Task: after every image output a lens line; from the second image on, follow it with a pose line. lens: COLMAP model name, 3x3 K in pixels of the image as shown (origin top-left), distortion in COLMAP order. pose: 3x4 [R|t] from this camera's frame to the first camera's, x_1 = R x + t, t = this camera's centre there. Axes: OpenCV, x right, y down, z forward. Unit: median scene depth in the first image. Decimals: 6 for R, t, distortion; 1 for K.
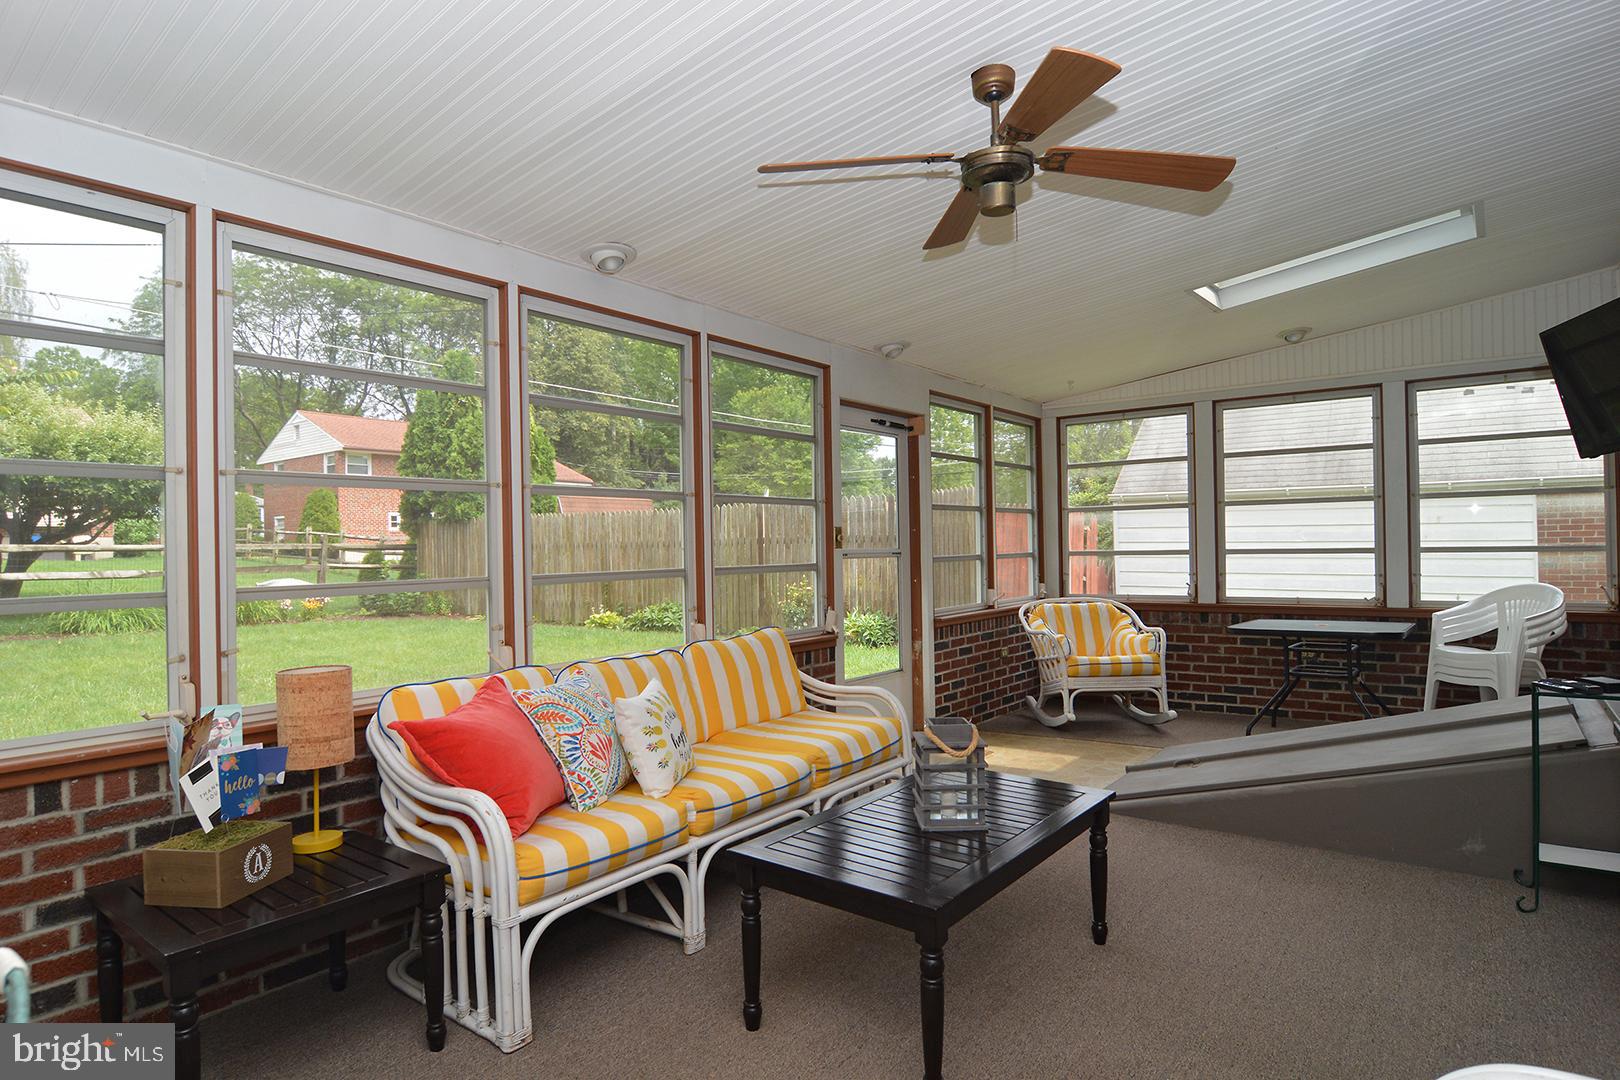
lens RADIAL K [[901.2, 0, 800.2], [0, 901.2, 541.0], [0, 0, 1]] dist [-0.008257, -0.000660]
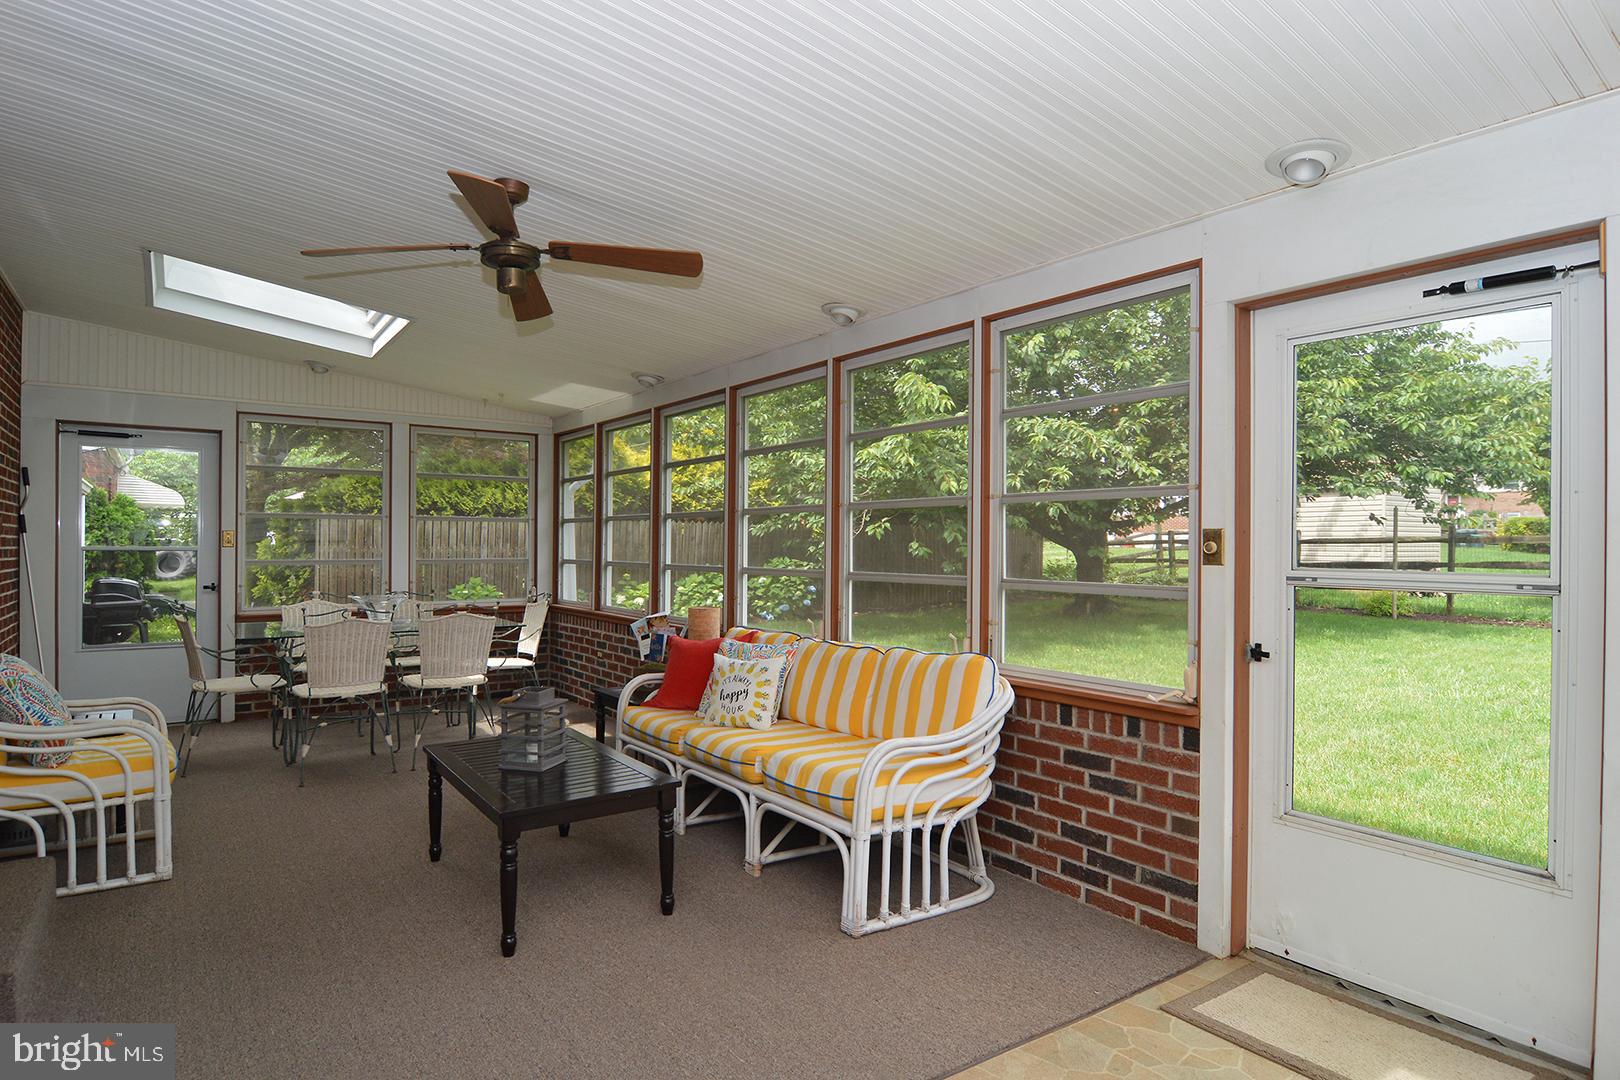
lens RADIAL K [[901.2, 0, 806.6], [0, 901.2, 543.7], [0, 0, 1]] dist [-0.008257, -0.000660]
pose [[-0.267843, -0.000095, -0.963463, 0.792949], [-0.012675, 0.999914, 0.003425, -0.002235], [0.963379, 0.013129, -0.267821, 1.055499]]
